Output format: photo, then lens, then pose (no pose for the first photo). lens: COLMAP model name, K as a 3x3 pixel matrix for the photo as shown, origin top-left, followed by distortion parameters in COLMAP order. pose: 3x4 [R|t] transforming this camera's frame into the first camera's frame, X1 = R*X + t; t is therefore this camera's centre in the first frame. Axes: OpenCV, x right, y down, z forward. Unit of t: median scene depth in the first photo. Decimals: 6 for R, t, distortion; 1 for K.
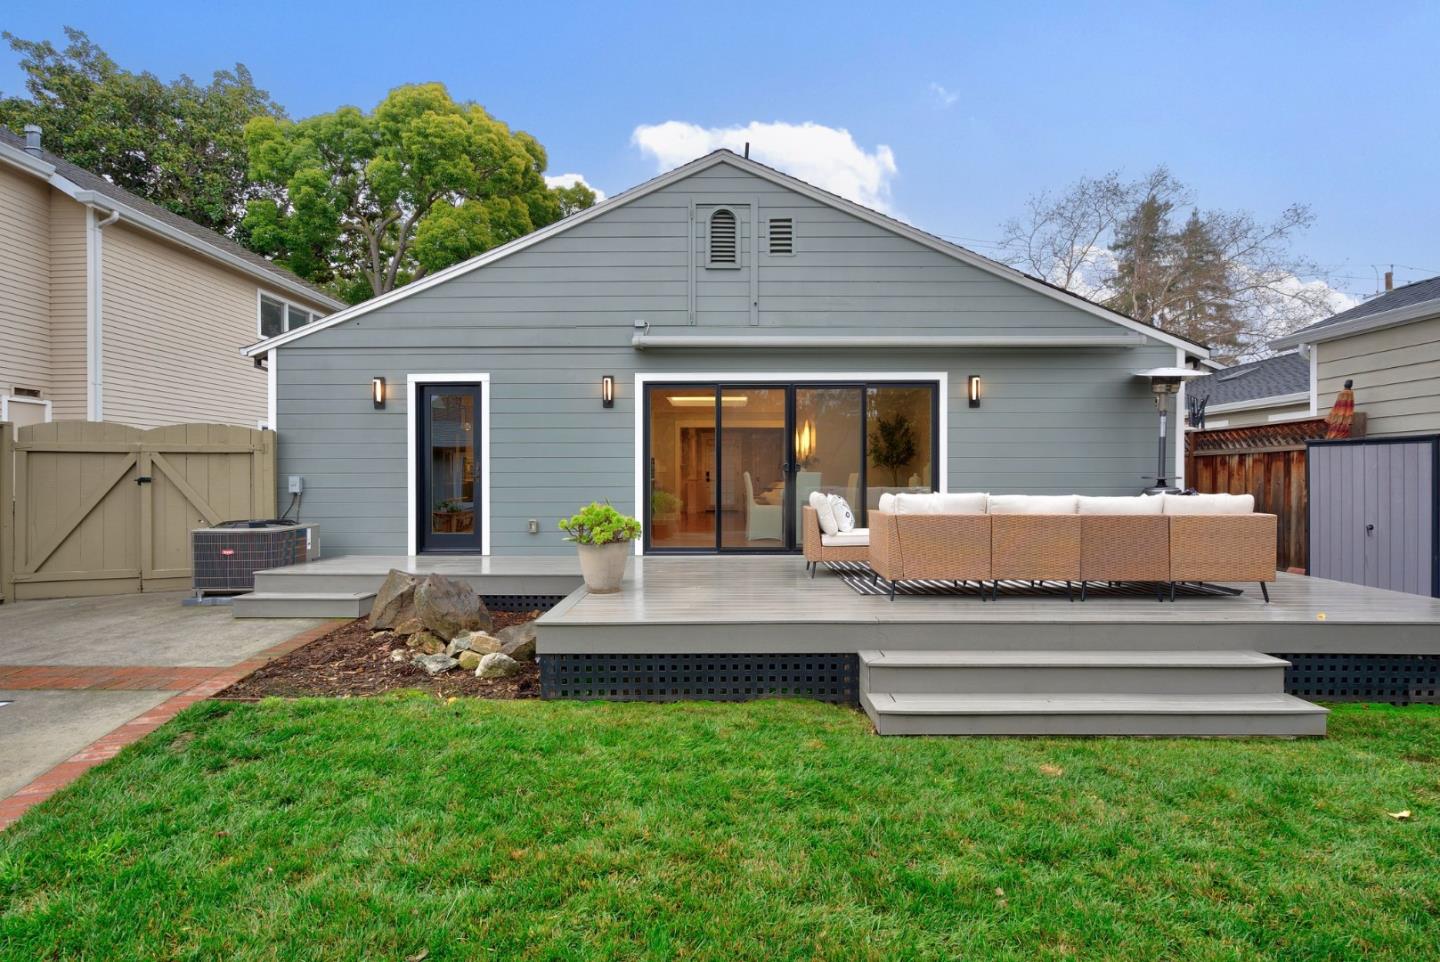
lens RADIAL K [[652.3, 0, 719.0], [0, 652.3, 481.7], [0, 0, 1]] dist [-0.003496, 0.000347]
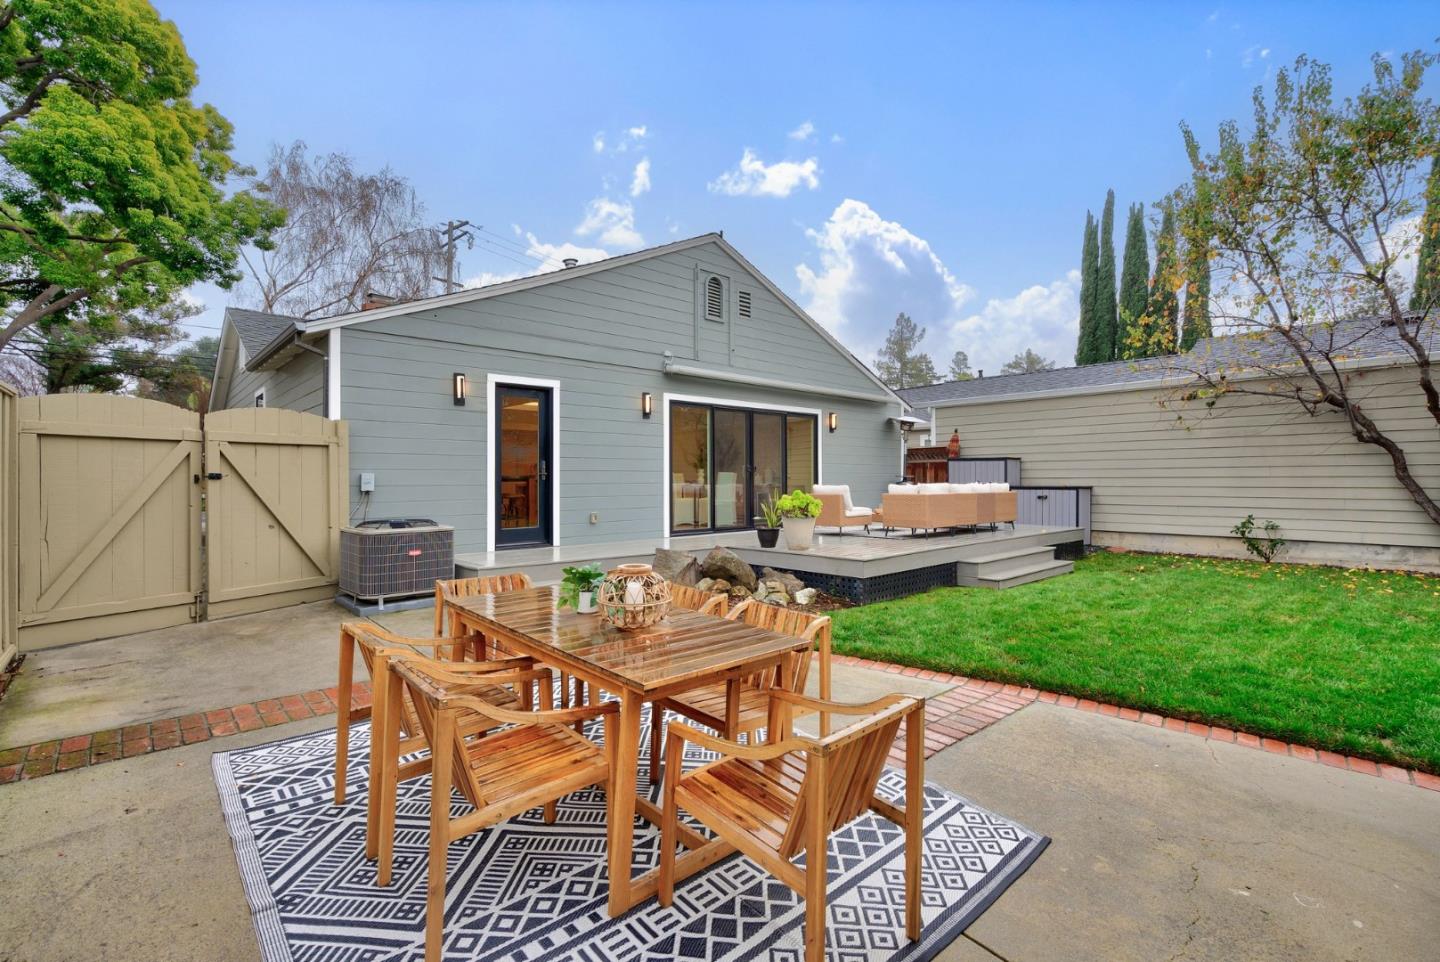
lens RADIAL K [[652.3, 0, 724.3], [0, 652.3, 480.4], [0, 0, 1]] dist [-0.003496, 0.000347]
pose [[0.732925, -0.002345, 0.680306, -0.904372], [0.001764, 0.999997, 0.001546, 0.002013], [-0.680307, 0.000067, 0.732927, -0.003157]]
